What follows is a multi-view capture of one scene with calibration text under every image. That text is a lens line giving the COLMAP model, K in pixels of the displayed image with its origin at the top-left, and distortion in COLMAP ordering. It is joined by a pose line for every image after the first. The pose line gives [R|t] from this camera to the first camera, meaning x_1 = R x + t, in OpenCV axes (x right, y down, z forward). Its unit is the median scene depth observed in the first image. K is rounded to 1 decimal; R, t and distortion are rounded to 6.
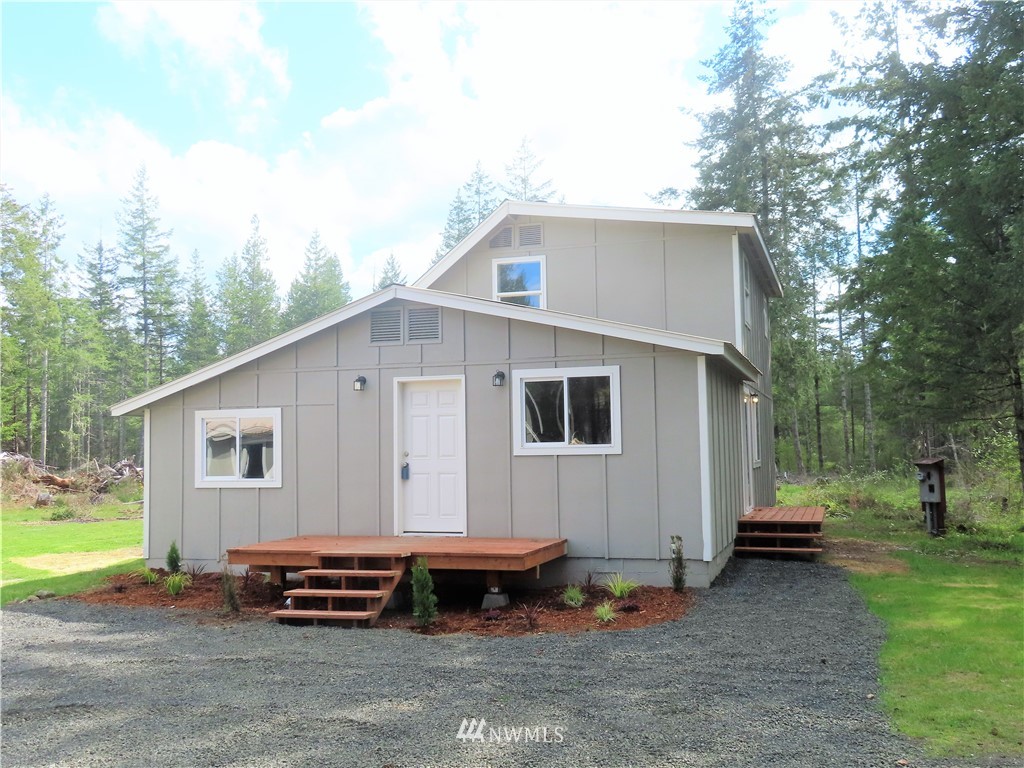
lens RADIAL K [[968.1, 0, 516.9], [0, 968.1, 379.8], [0, 0, 1]] dist [0.005991, -0.008999]
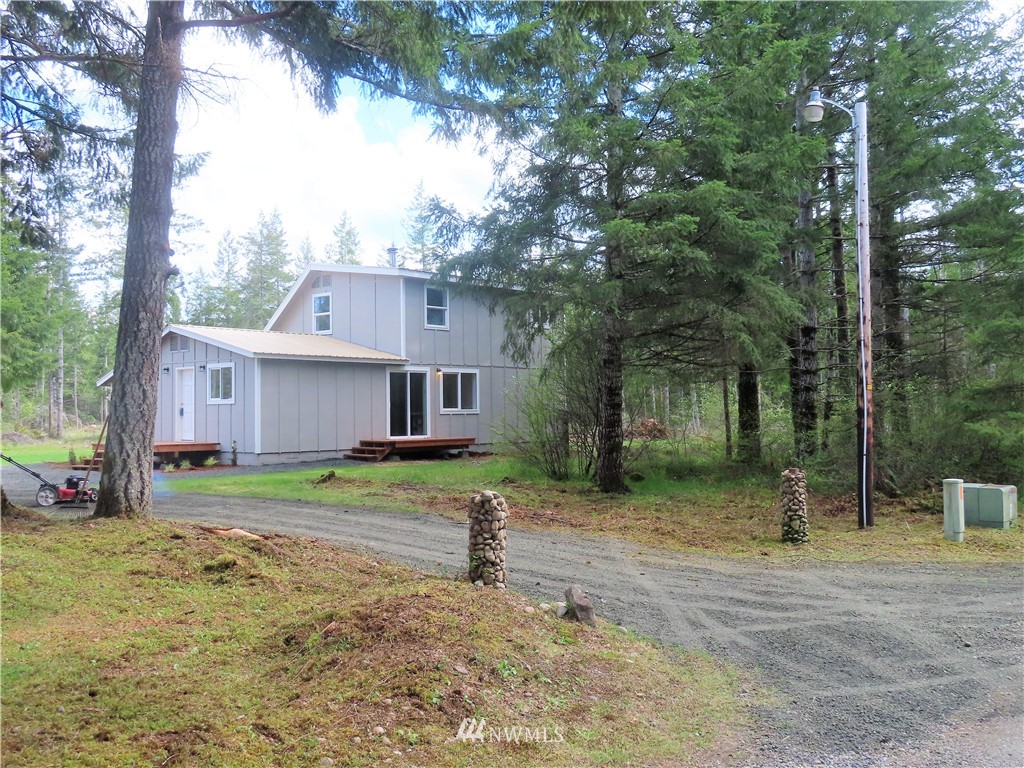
lens RADIAL K [[950.6, 0, 512.0], [0, 950.6, 384.0], [0, 0, 1]] dist [-0.000540, 0.017832]
pose [[0.912714, -0.005962, -0.408556, 1.399470], [0.026193, 0.998691, 0.043941, -0.039552], [0.407759, -0.050807, 0.911675, -0.606730]]
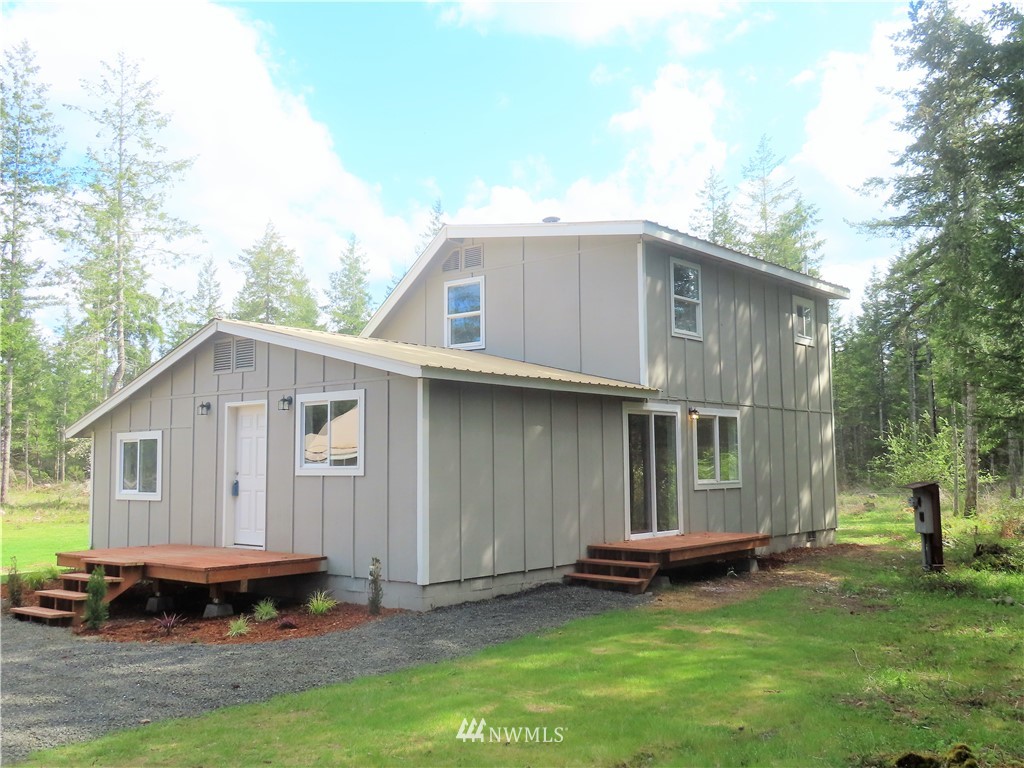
lens RADIAL K [[968.1, 0, 516.9], [0, 968.1, 379.8], [0, 0, 1]] dist [0.005991, -0.008999]
pose [[0.927298, -0.024601, -0.373514, 0.590859], [0.020793, 0.999683, -0.014221, -0.006229], [0.373745, 0.005421, 0.927516, 0.101506]]
